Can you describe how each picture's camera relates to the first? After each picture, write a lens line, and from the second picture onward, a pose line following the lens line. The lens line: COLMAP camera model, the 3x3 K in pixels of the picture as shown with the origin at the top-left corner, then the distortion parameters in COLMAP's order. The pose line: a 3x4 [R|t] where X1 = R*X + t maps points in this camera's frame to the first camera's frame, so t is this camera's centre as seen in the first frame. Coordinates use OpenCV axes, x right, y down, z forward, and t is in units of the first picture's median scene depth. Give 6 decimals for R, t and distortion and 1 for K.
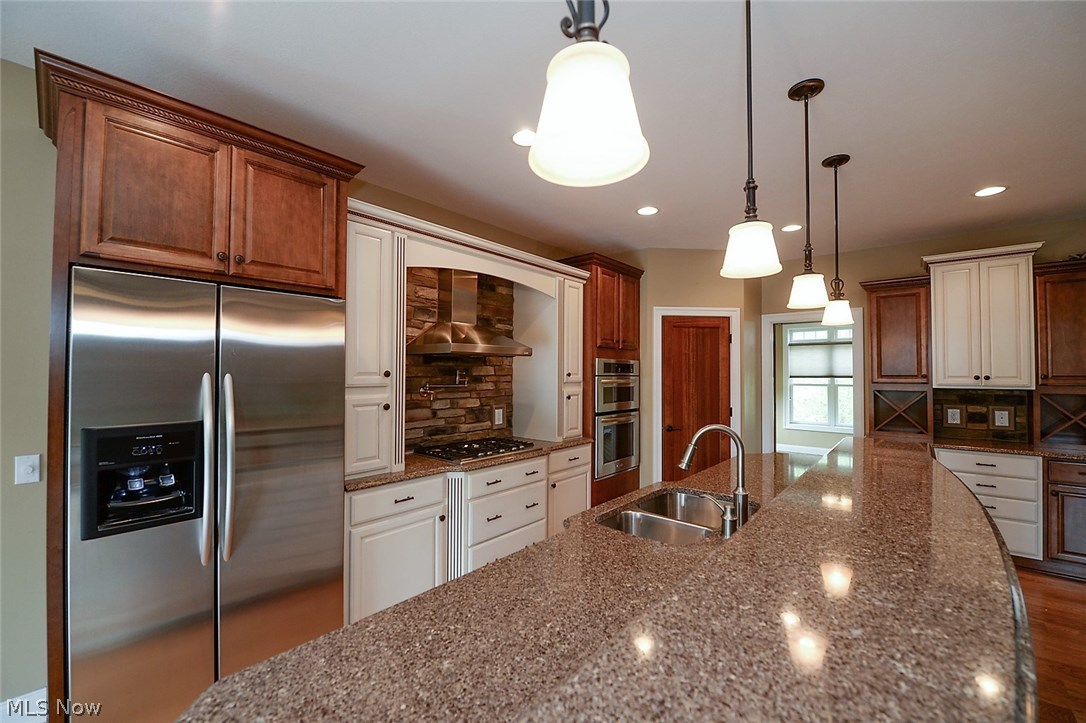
lens RADIAL K [[433.9, 0, 541.0], [0, 433.9, 363.0], [0, 0, 1]] dist [-0.016856, -0.000828]
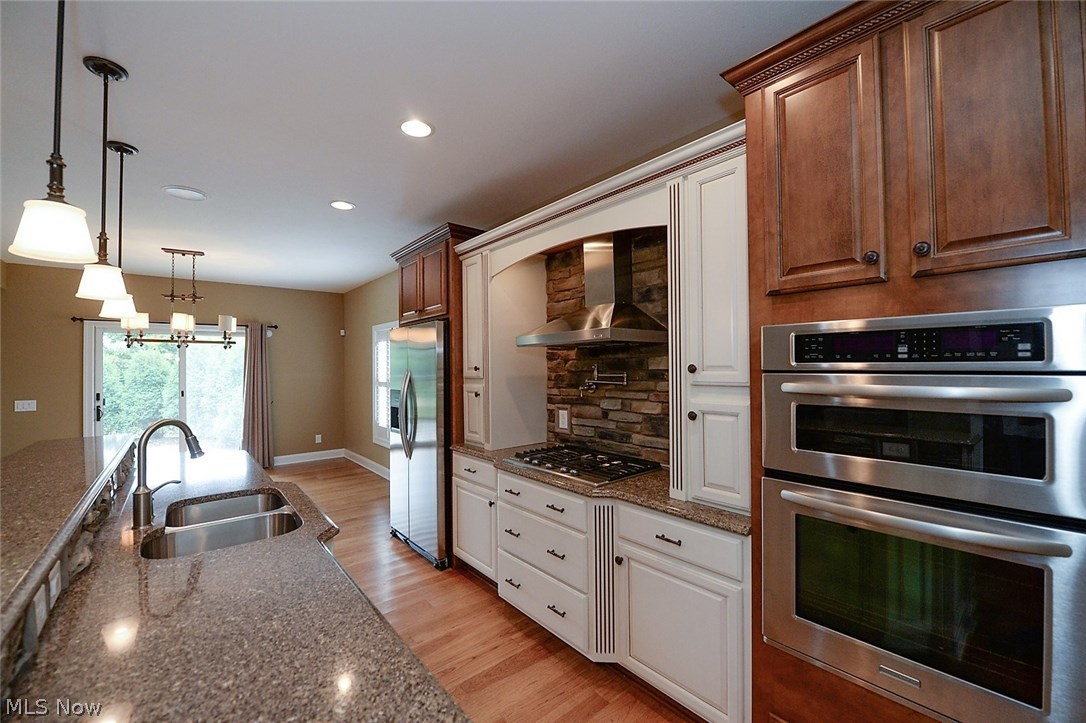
lens RADIAL K [[433.9, 0, 541.0], [0, 433.9, 363.0], [0, 0, 1]] dist [-0.016856, -0.000828]
pose [[-0.157111, -0.012707, -0.987499, 0.623226], [0.028054, 0.999456, -0.017324, 0.026156], [0.987182, -0.030425, -0.156669, 0.998730]]
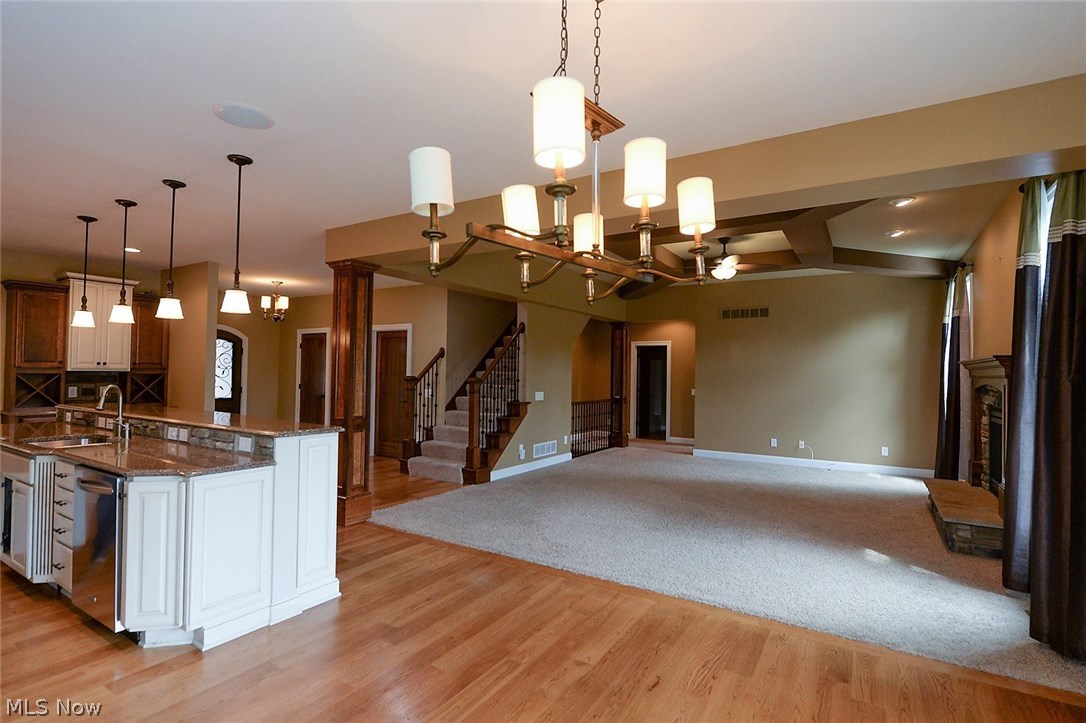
lens RADIAL K [[518.0, 0, 533.8], [0, 518.0, 361.2], [0, 0, 1]] dist [-0.001350, -0.000121]
pose [[-0.147508, 0.014802, 0.988950, -1.015767], [-0.035962, 0.999147, -0.020318, 0.010051], [-0.988407, -0.038562, -0.146850, -0.228321]]
